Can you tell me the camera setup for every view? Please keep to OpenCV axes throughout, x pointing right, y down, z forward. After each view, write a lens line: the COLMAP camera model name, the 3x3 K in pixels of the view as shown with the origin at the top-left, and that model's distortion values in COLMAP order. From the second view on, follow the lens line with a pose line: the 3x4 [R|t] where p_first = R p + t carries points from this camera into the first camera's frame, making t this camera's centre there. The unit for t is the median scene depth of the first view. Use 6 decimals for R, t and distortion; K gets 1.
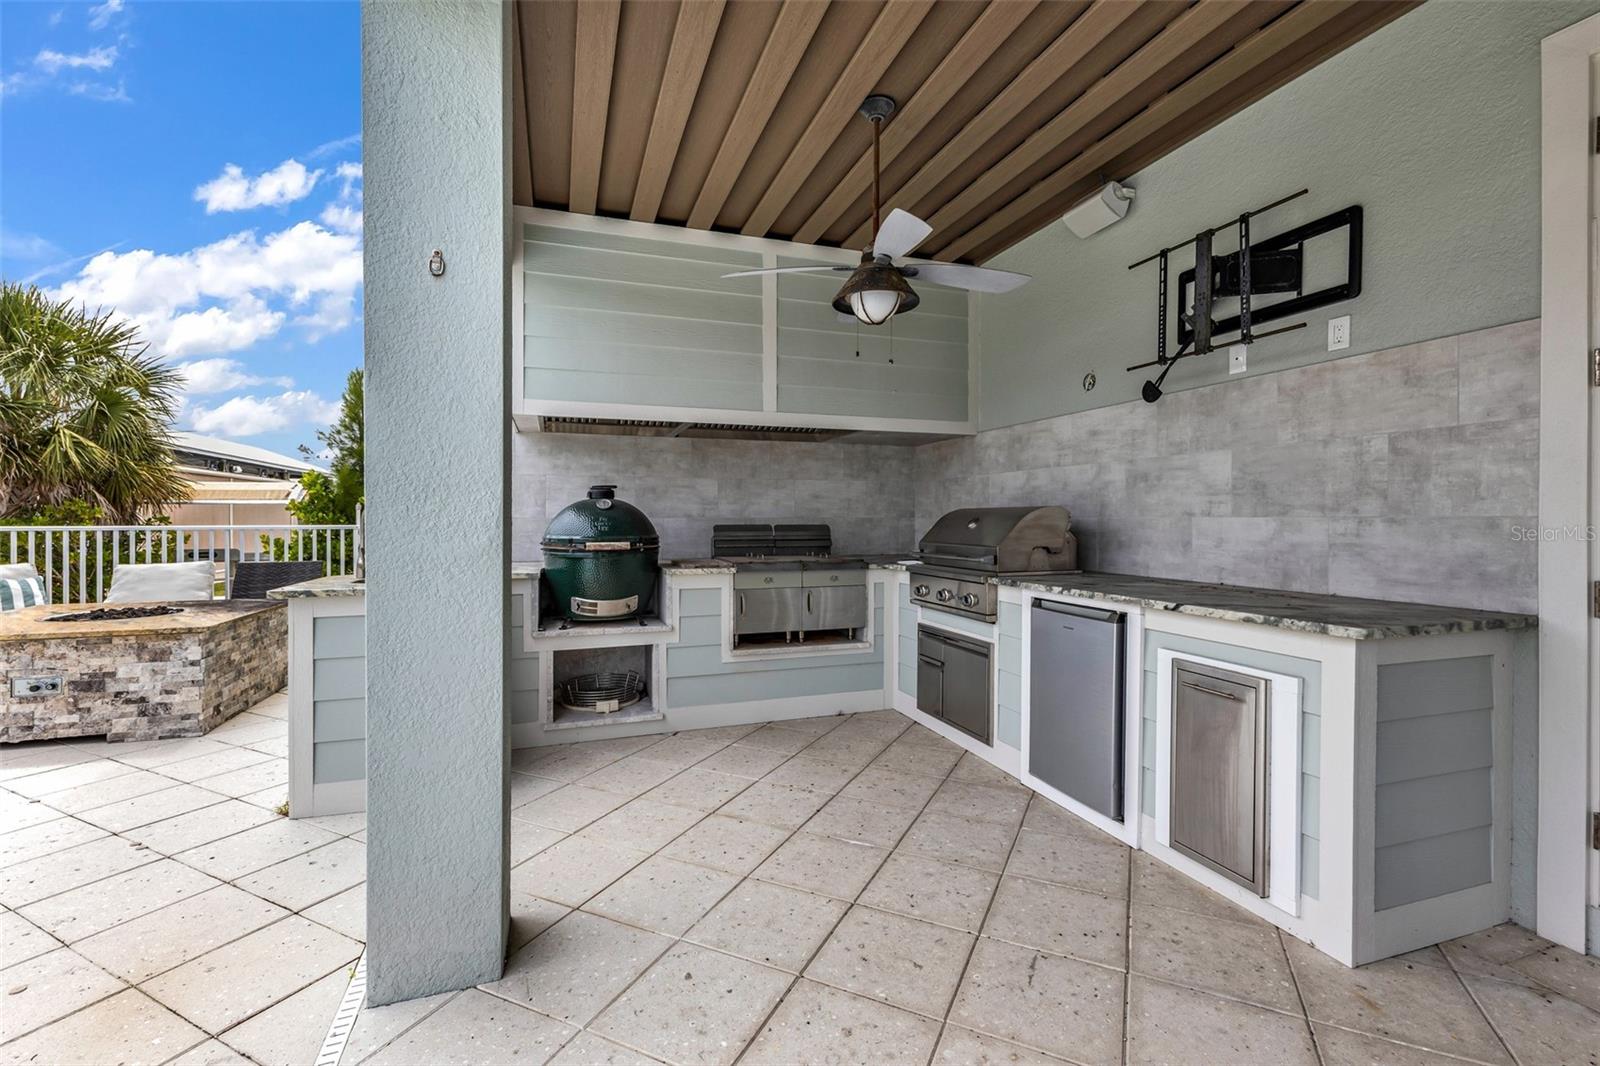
lens RADIAL K [[692.6, 0, 790.1], [0, 692.6, 523.1], [0, 0, 1]] dist [0.019429, -0.008775]
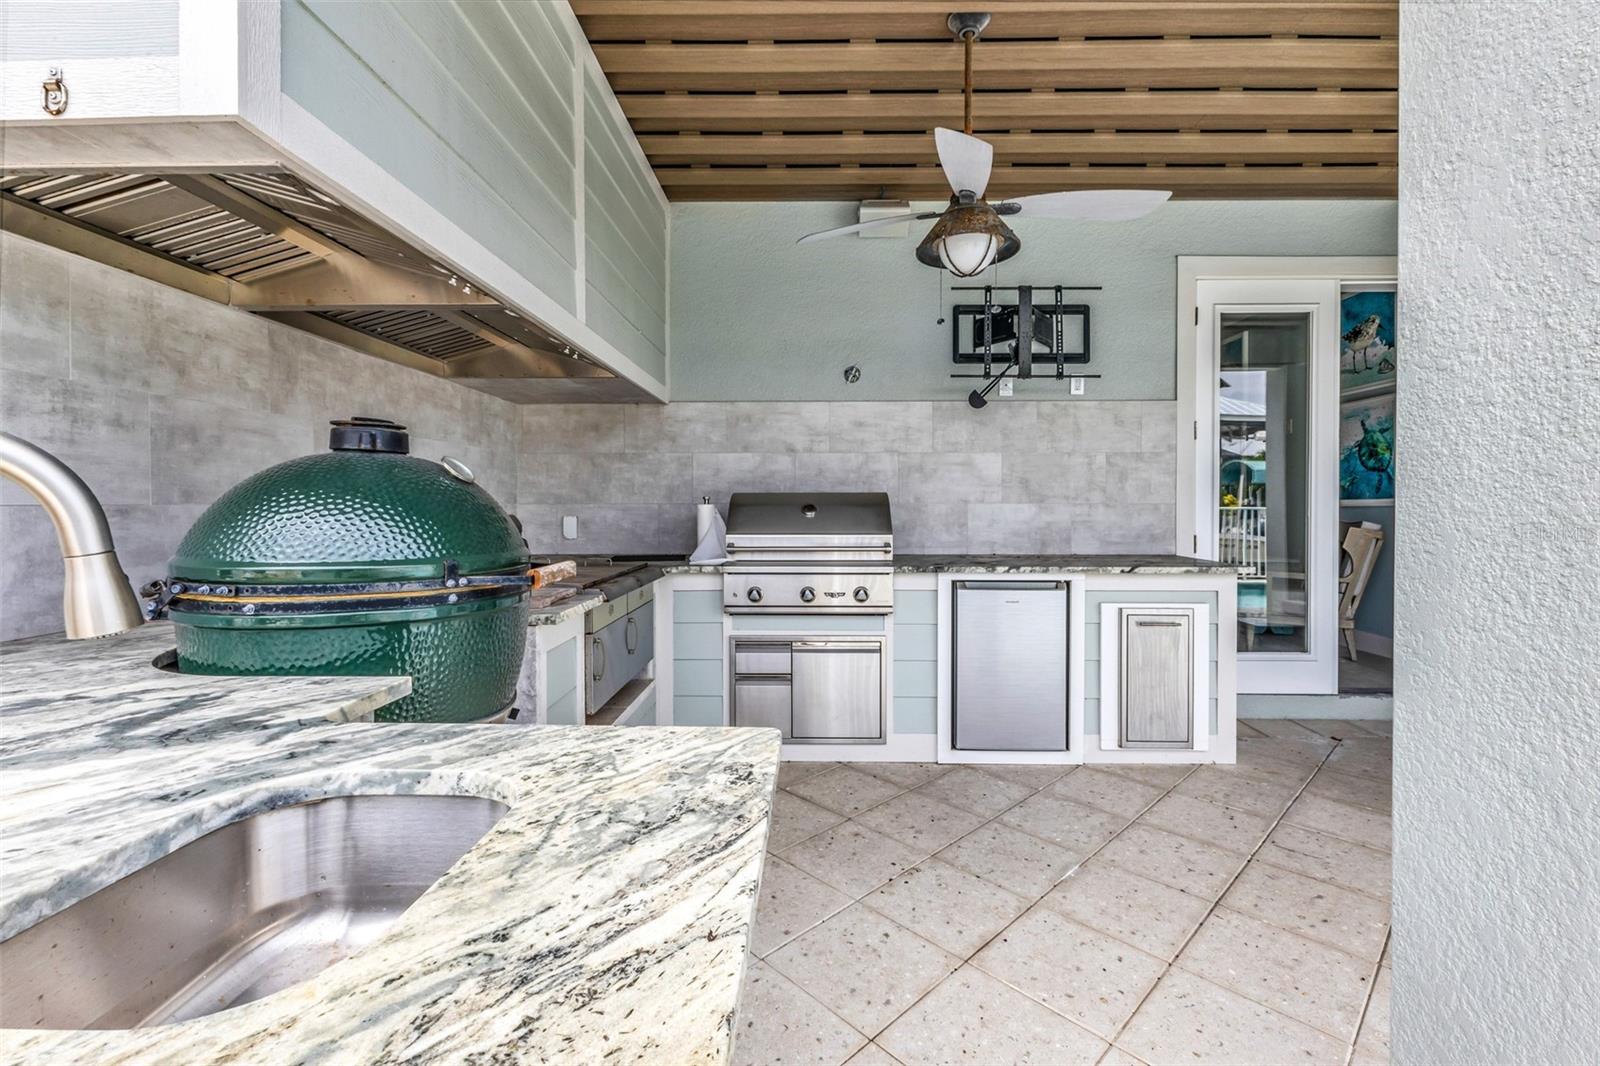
lens RADIAL K [[695.9, 0, 830.6], [0, 695.9, 509.8], [0, 0, 1]] dist [0.002030, 0.000412]
pose [[0.336361, -0.009028, 0.941690, -0.774510], [0.006371, 0.999953, 0.007311, -0.008992], [-0.941711, 0.003540, 0.336403, 0.916639]]
